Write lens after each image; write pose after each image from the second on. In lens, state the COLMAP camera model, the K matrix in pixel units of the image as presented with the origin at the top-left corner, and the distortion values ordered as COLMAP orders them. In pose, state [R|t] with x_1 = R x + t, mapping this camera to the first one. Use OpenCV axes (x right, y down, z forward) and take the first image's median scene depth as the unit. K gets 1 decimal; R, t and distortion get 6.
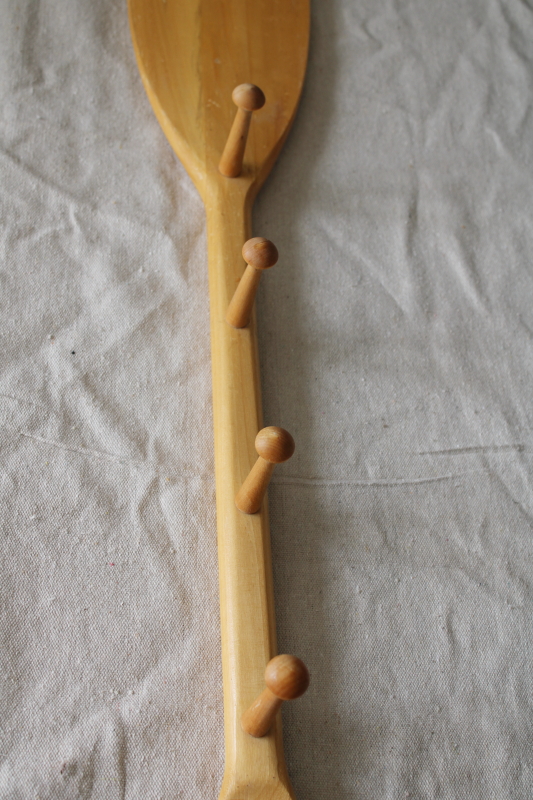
lens RADIAL K [[1167.8, 0, 266.5], [0, 1167.8, 400.0], [0, 0, 1]] dist [-0.020429, 0.002635]
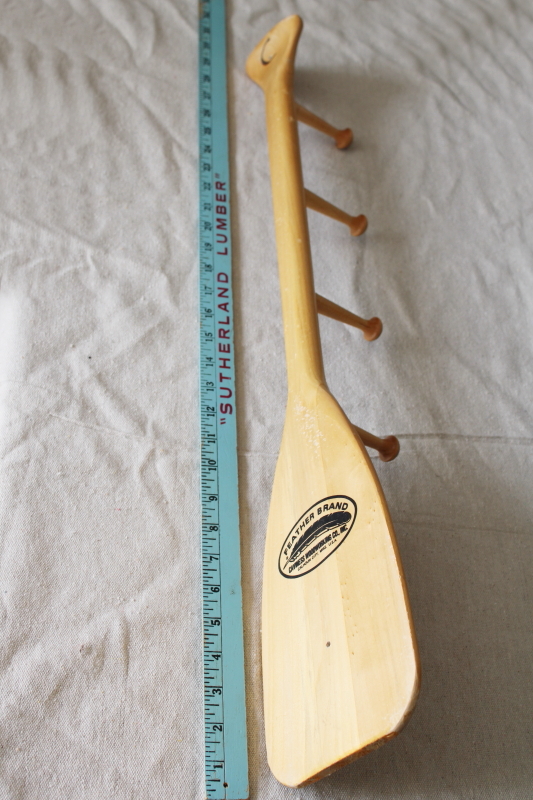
lens RADIAL K [[1217.7, 0, 266.5], [0, 1217.7, 400.0], [0, 0, 1]] dist [-0.025558, -0.033593]
pose [[0.999971, -0.005624, -0.005064, 0.035887], [0.005063, 0.994486, -0.104752, 0.145153], [0.005625, 0.104723, 0.994485, -0.326713]]
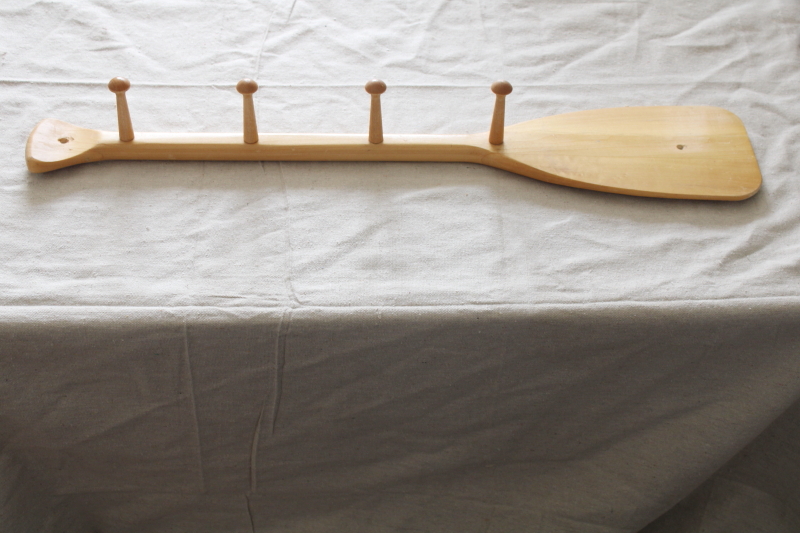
lens RADIAL K [[1217.7, 0, 400.0], [0, 1217.7, 266.5], [0, 0, 1]] dist [-0.025558, -0.033593]
pose [[0.014590, 0.580407, -0.814196, 1.620462], [-0.867649, 0.412061, 0.278194, -0.518596], [0.496964, 0.702377, 0.509601, 0.326387]]
